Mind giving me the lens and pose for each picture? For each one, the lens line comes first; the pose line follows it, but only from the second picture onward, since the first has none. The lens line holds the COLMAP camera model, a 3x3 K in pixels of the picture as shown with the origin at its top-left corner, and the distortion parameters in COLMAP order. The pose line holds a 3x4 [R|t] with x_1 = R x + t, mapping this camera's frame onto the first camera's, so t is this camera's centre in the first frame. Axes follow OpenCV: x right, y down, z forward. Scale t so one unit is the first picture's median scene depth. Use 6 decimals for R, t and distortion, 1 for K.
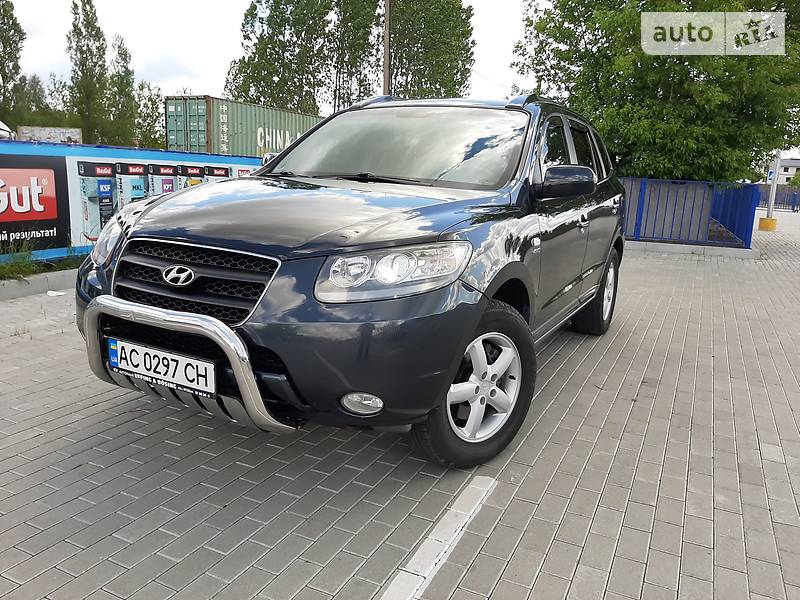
lens RADIAL K [[629.4, 0, 400.0], [0, 629.4, 300.0], [0, 0, 1]] dist [0.011835, 0.000264]
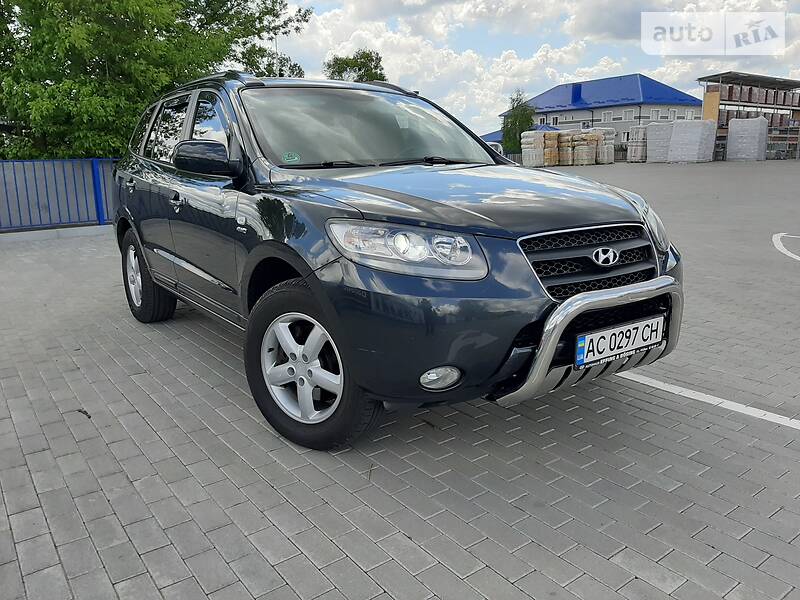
lens RADIAL K [[629.4, 0, 400.0], [0, 629.4, 300.0], [0, 0, 1]] dist [0.011835, 0.000264]
pose [[0.458152, -0.249693, 0.853083, -1.441732], [0.219177, 0.961835, 0.163814, -0.219034], [-0.861428, 0.111924, 0.495393, 0.778837]]
